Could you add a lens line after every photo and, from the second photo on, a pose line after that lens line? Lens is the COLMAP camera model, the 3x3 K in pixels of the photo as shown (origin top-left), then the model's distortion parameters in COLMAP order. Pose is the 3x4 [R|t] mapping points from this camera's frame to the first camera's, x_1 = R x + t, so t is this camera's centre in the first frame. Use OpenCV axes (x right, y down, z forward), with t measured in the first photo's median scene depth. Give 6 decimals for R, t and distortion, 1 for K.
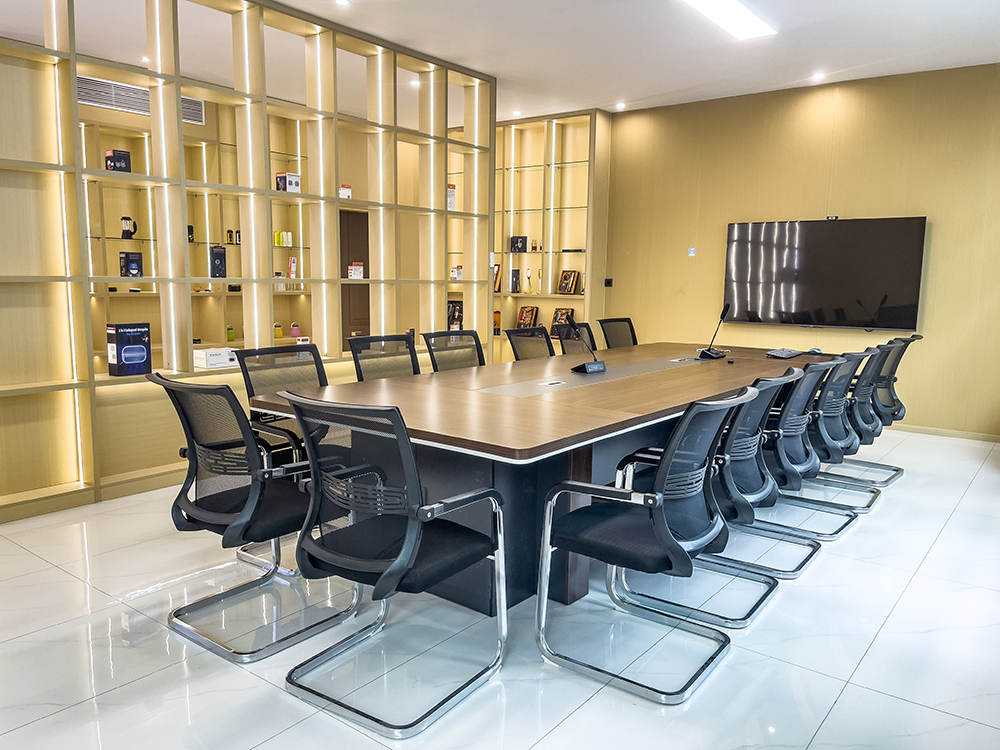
lens RADIAL K [[743.0, 0, 500.8], [0, 743.0, 372.7], [0, 0, 1]] dist [0.008935, 0.002648]
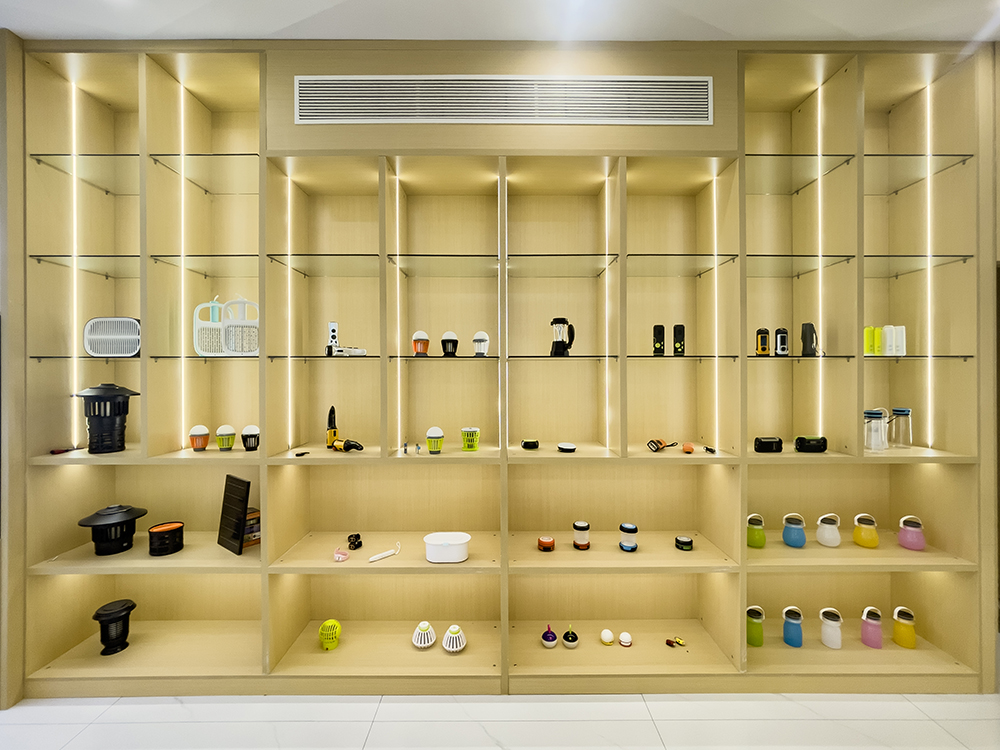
lens RADIAL K [[403.9, 0, 502.2], [0, 403.9, 372.7], [0, 0, 1]] dist [-0.004509, -0.000198]
pose [[0.609533, -0.017074, -0.792577, -0.266843], [-0.093141, 0.991301, -0.092986, -0.125981], [0.787270, 0.130499, 0.602641, 0.731534]]
